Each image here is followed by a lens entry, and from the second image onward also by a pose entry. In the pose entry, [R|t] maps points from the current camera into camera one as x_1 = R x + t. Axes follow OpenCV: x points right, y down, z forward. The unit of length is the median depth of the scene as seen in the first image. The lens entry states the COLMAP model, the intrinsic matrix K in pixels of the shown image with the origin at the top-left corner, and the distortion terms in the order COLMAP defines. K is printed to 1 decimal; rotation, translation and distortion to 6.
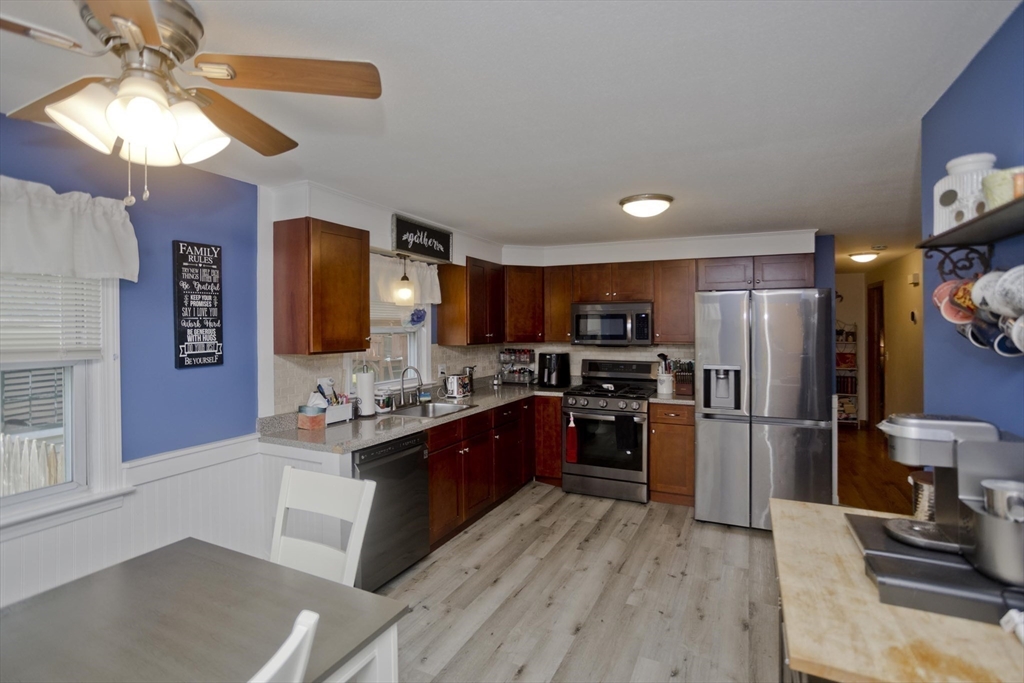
lens RADIAL K [[492.2, 0, 514.4], [0, 492.2, 332.3], [0, 0, 1]] dist [-0.029560, 0.001525]
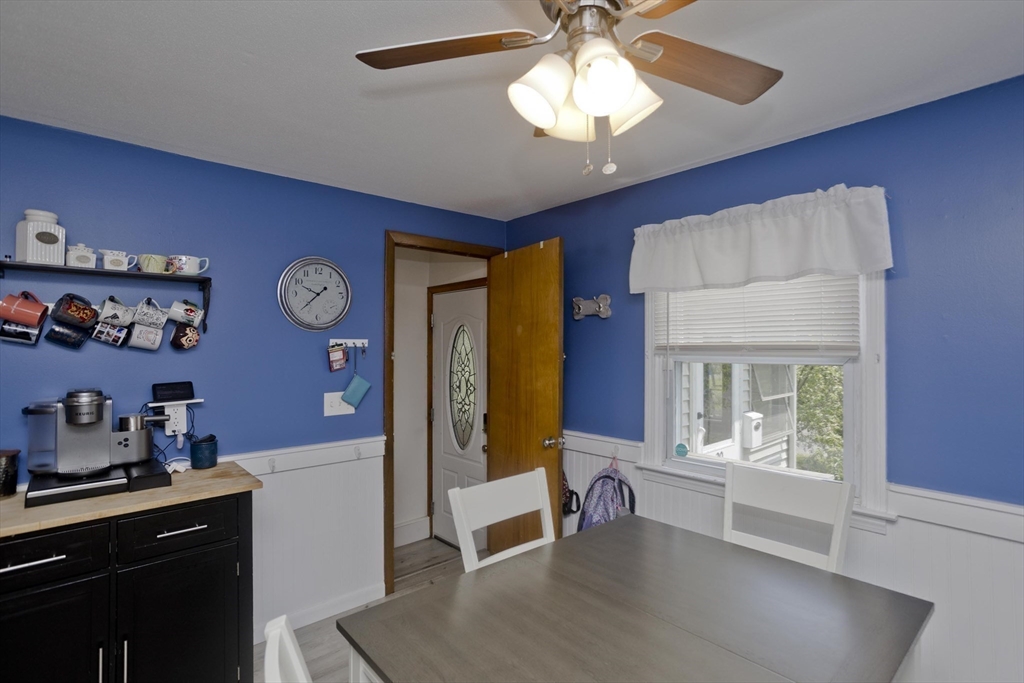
lens RADIAL K [[492.2, 0, 513.3], [0, 492.2, 340.4], [0, 0, 1]] dist [-0.029560, 0.001525]
pose [[-0.405227, -0.008875, -0.914173, 0.194462], [-0.011239, 0.999926, -0.004726, 0.025632], [0.914147, 0.008360, -0.405297, 0.623326]]
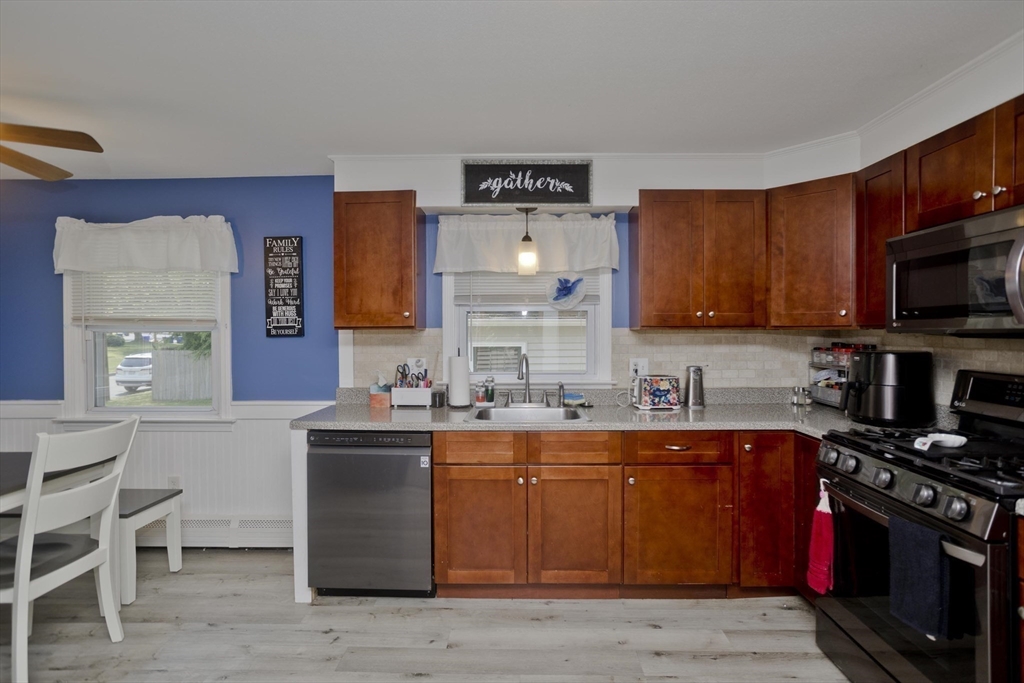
lens RADIAL K [[492.2, 0, 515.0], [0, 492.2, 342.0], [0, 0, 1]] dist [-0.029560, 0.001525]
pose [[0.415857, 0.022873, -0.909142, 0.697264], [-0.006389, 0.999732, 0.022230, 0.050339], [0.909408, -0.003436, 0.415892, 0.979739]]
